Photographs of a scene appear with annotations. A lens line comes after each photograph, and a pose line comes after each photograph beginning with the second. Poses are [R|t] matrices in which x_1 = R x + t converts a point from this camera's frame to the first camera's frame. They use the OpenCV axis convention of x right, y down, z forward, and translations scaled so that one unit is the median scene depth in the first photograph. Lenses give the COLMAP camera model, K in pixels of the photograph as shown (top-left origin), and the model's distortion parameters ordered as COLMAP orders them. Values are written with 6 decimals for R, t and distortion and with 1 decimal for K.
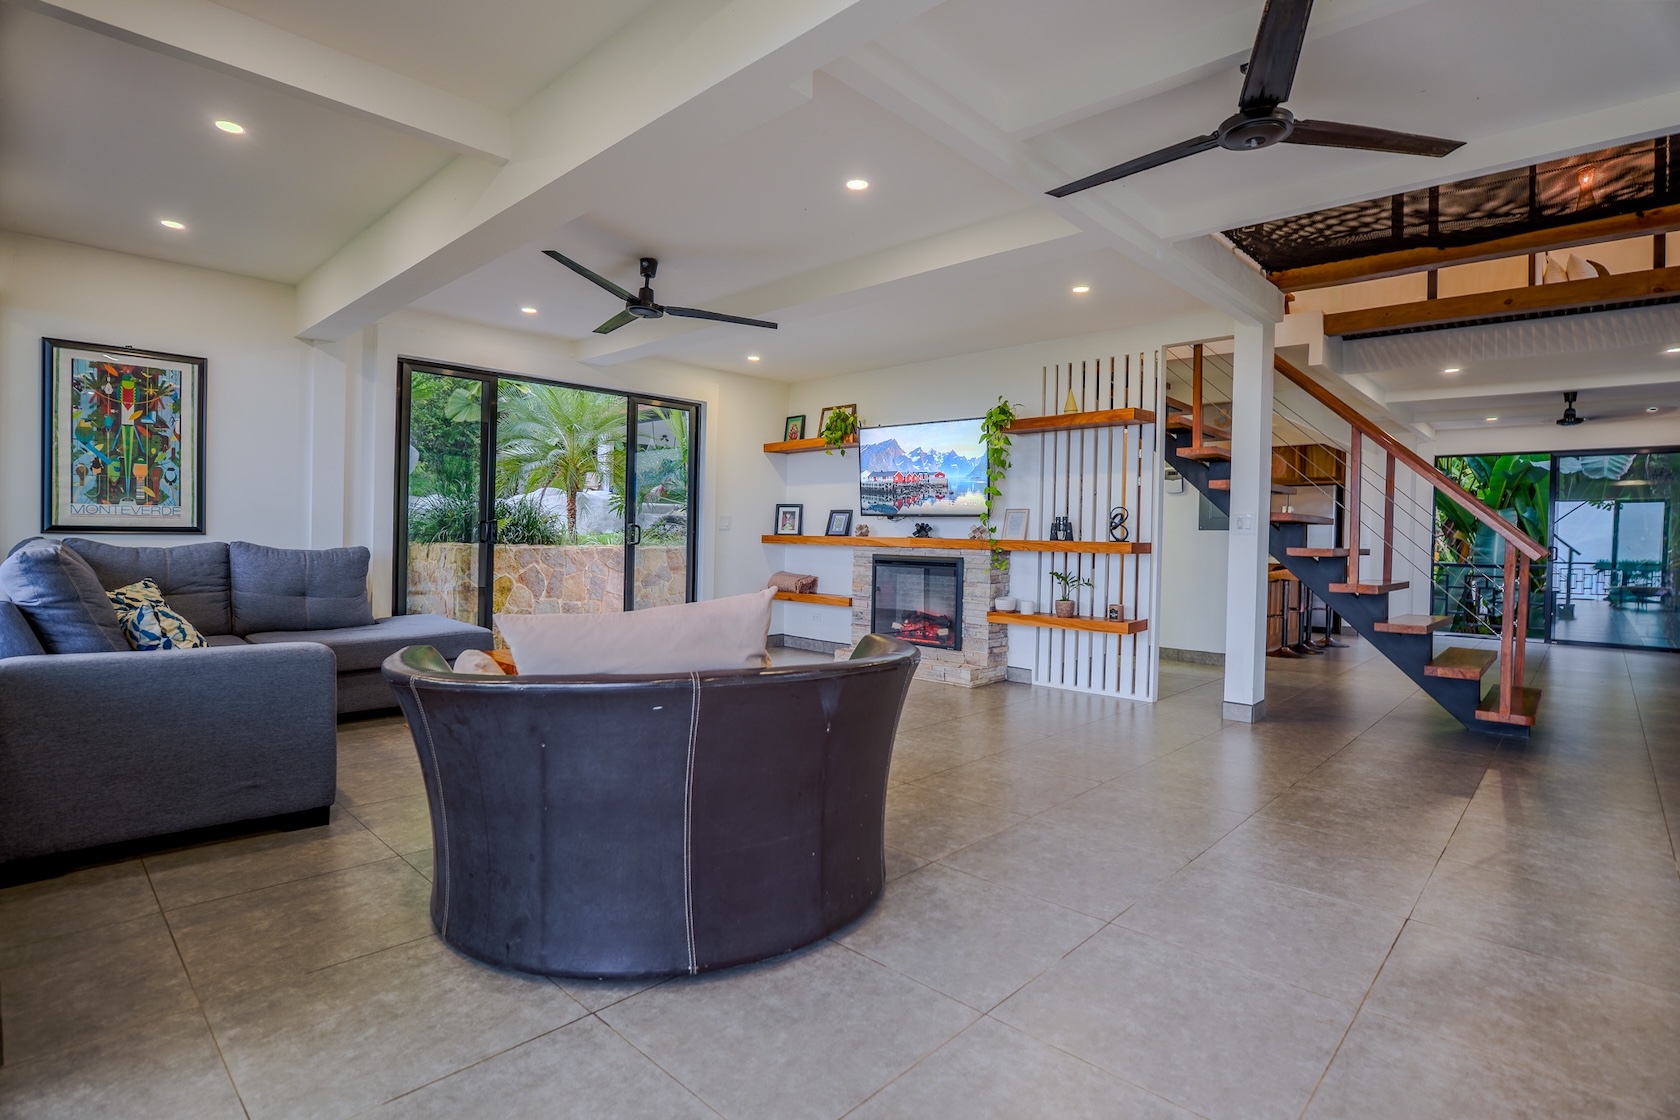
lens RADIAL K [[870.5, 0, 840.0], [0, 870.5, 560.0], [0, 0, 1]] dist [-0.036571, 0.000256]
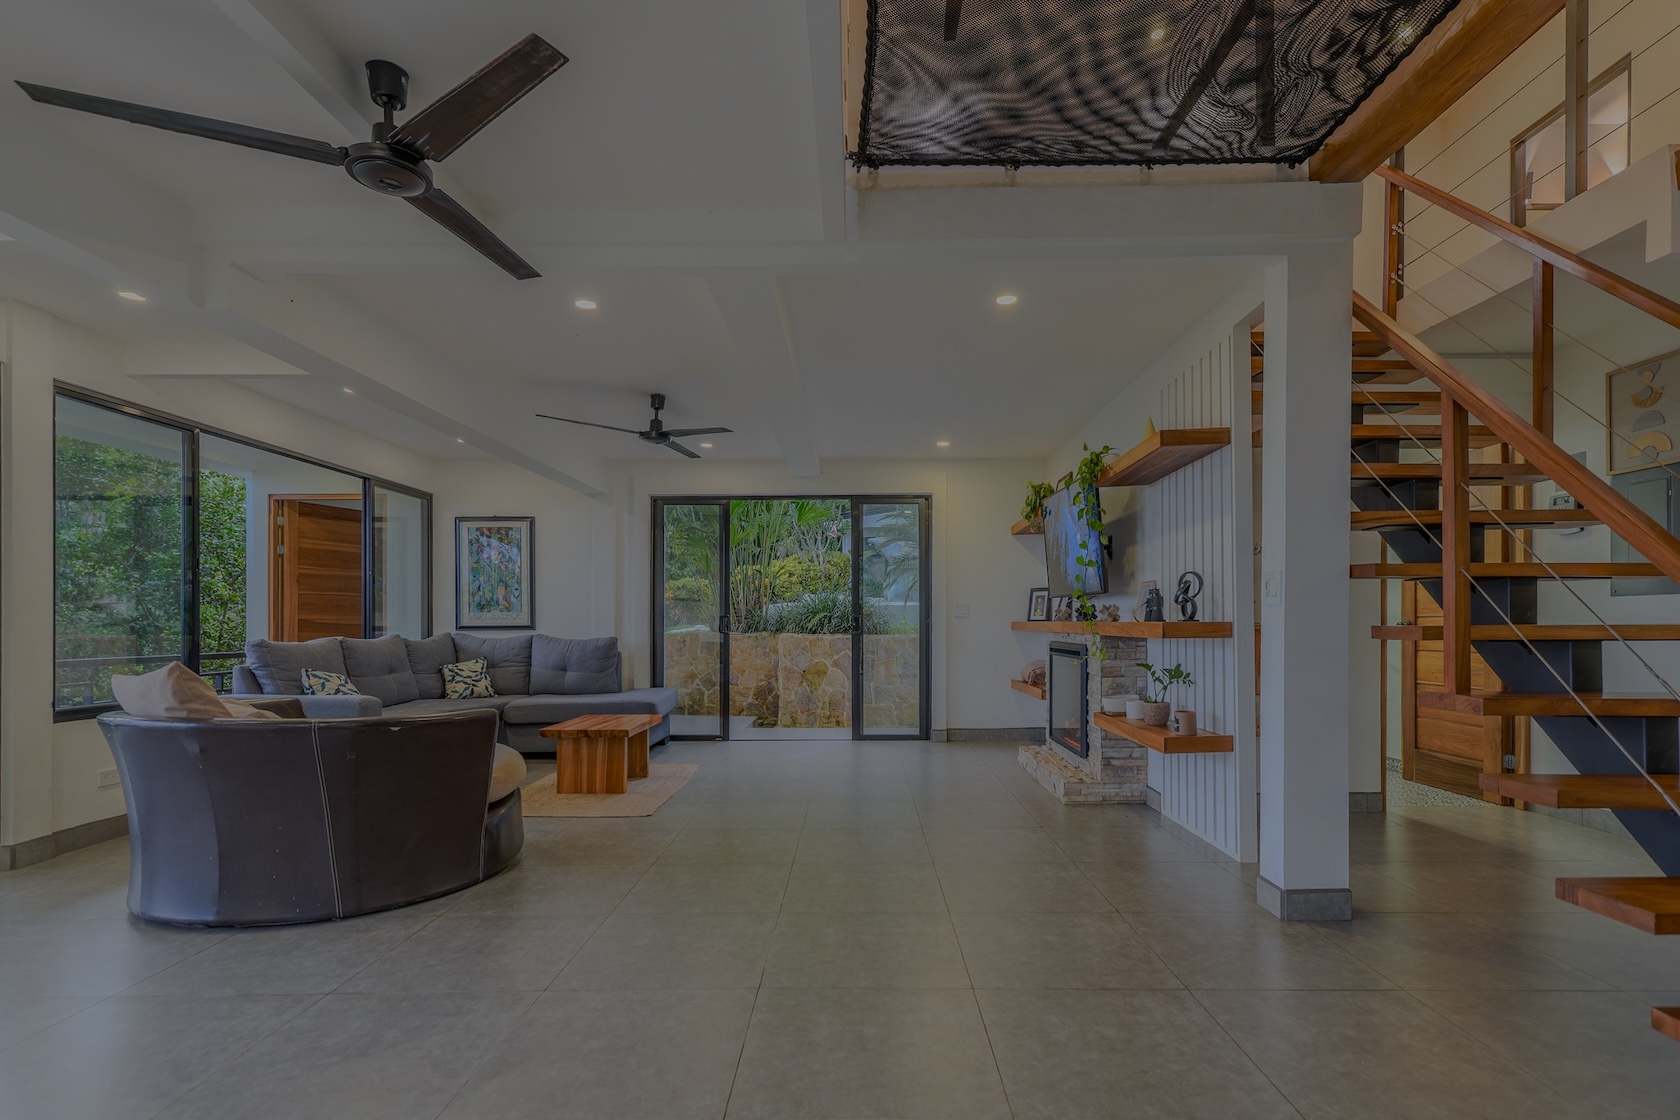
lens RADIAL K [[835.8, 0, 836.2], [0, 835.8, 620.6], [0, 0, 1]] dist [-0.000833, 0.000527]
pose [[0.669131, -0.022789, -0.742795, 0.768283], [-0.003384, 0.999426, -0.033710, 0.002473], [0.743137, 0.025070, 0.668670, 0.400404]]
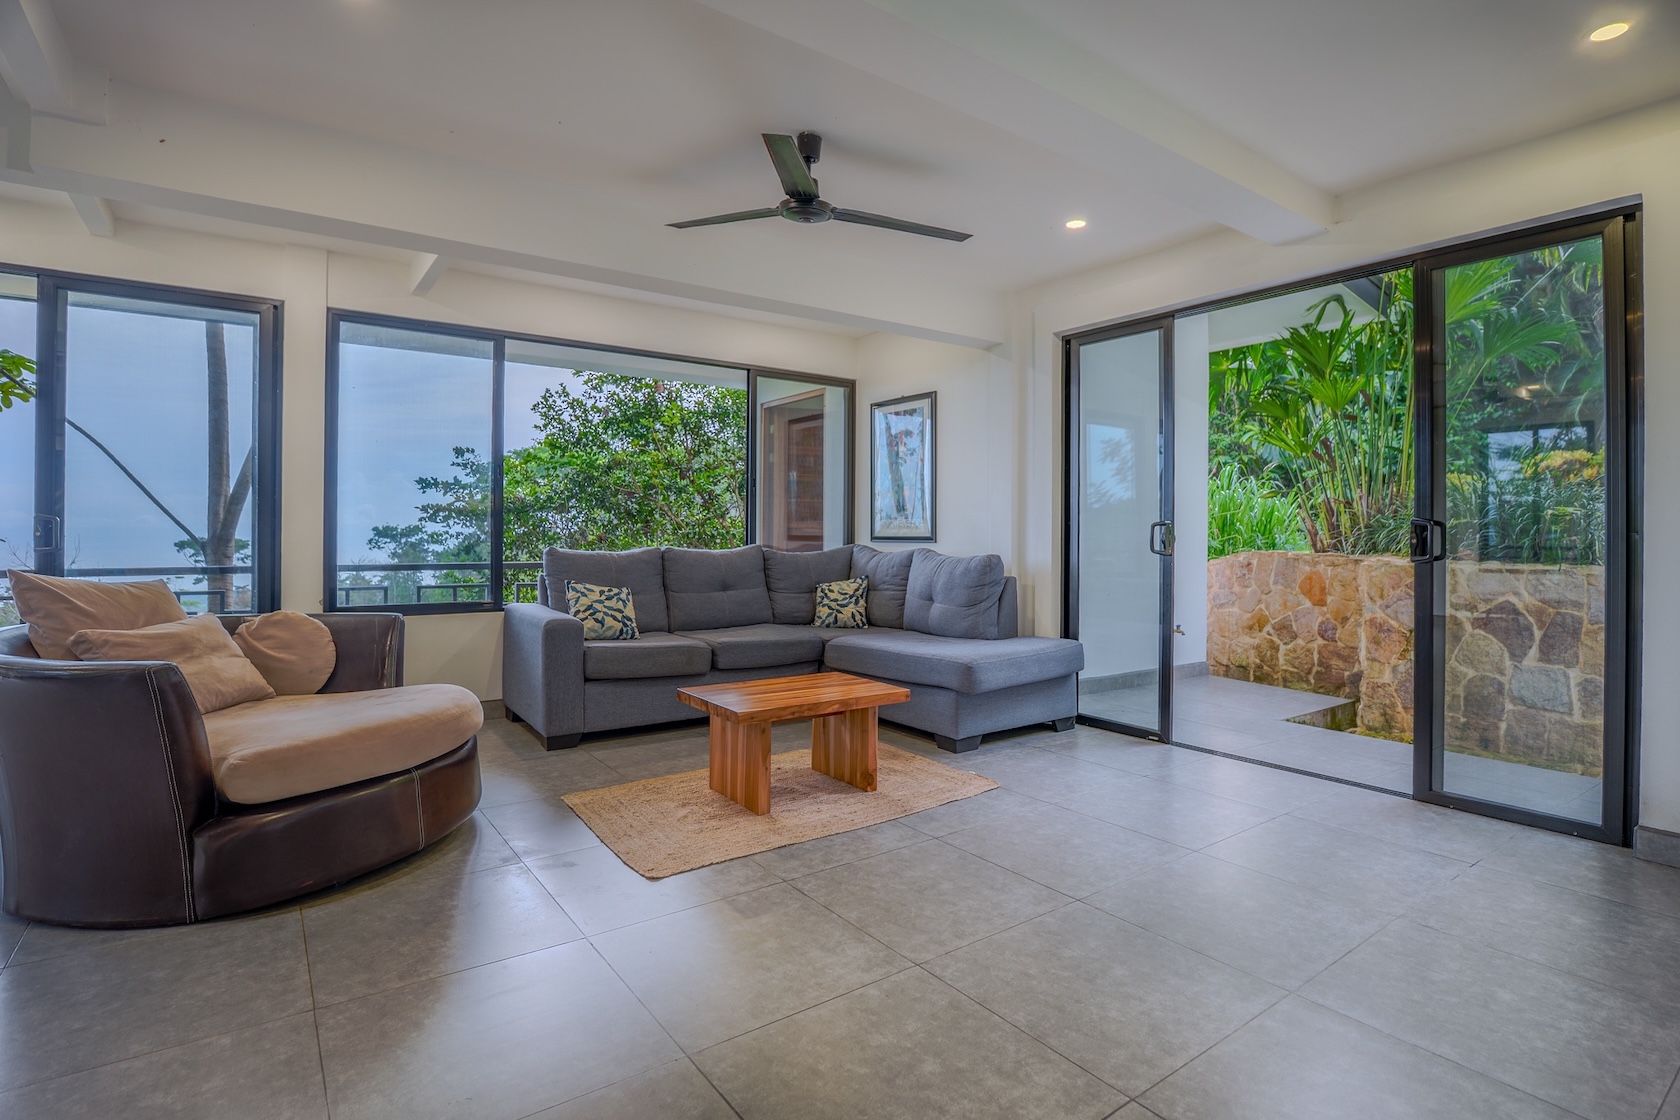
lens RADIAL K [[831.9, 0, 841.0], [0, 831.9, 530.2], [0, 0, 1]] dist [-0.037754, 0.001782]
pose [[-0.191137, -0.024917, -0.981247, 0.395432], [-0.035342, 0.999204, -0.018489, -0.022076], [0.980927, 0.031145, -0.191865, 1.116758]]
